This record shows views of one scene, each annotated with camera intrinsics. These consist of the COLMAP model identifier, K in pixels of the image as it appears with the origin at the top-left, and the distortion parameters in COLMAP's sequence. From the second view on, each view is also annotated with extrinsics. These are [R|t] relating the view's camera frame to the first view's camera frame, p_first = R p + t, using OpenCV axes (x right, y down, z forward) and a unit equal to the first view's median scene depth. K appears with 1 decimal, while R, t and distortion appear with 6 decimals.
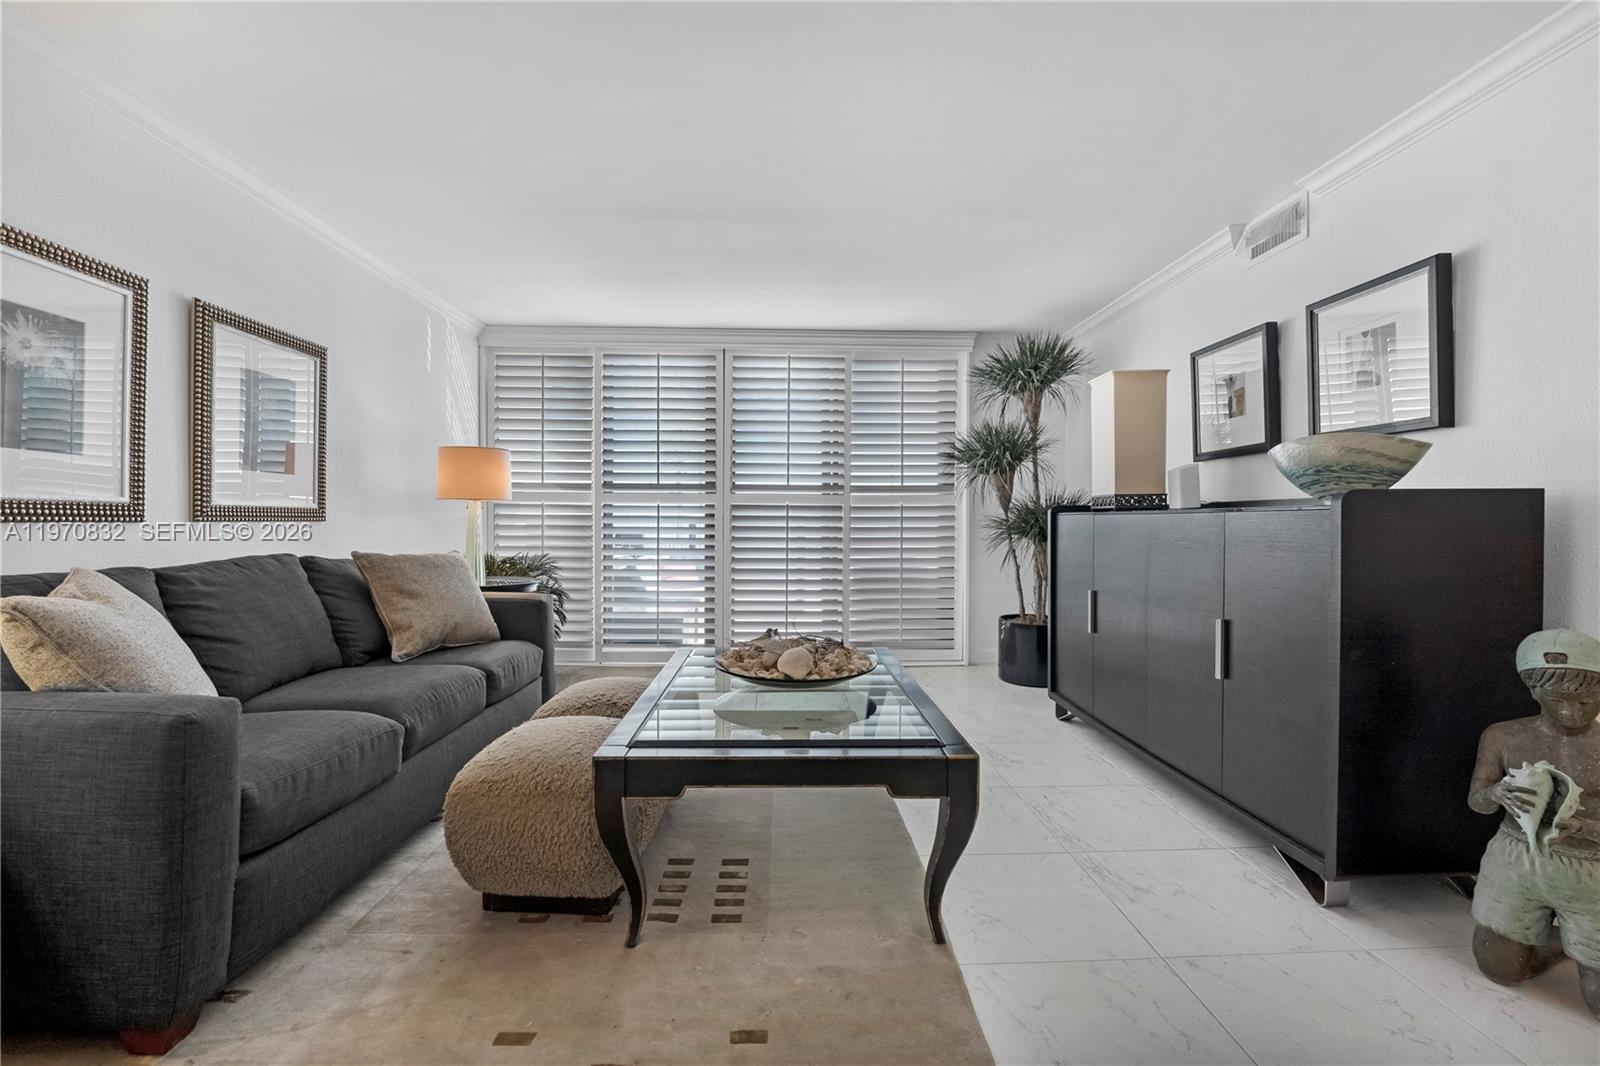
lens RADIAL K [[670.5, 0, 800.0], [0, 670.5, 533.0], [0, 0, 1]] dist [-0.001647, -0.000100]
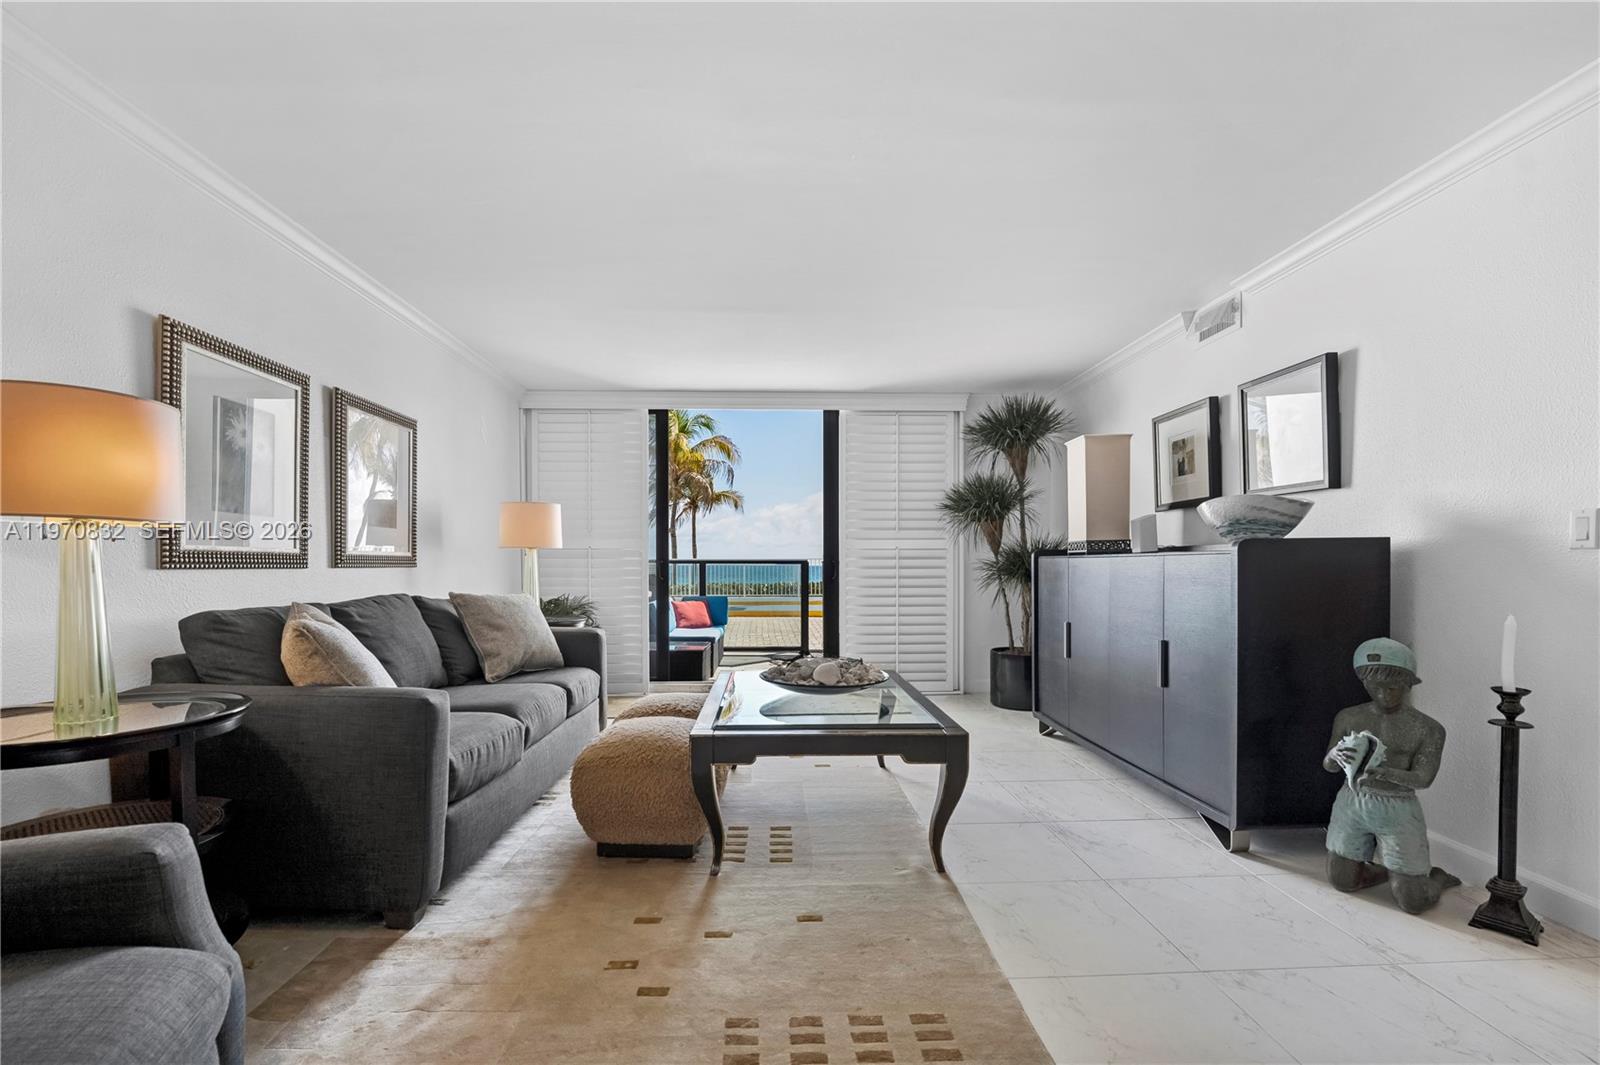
lens RADIAL K [[651.0, 0, 792.2], [0, 651.0, 572.3], [0, 0, 1]] dist [0.000445, -0.000037]
pose [[0.999907, -0.005436, -0.012541, -0.045595], [0.005359, 0.999966, -0.006201, 0.003654], [0.012574, 0.006134, 0.999902, -0.206125]]
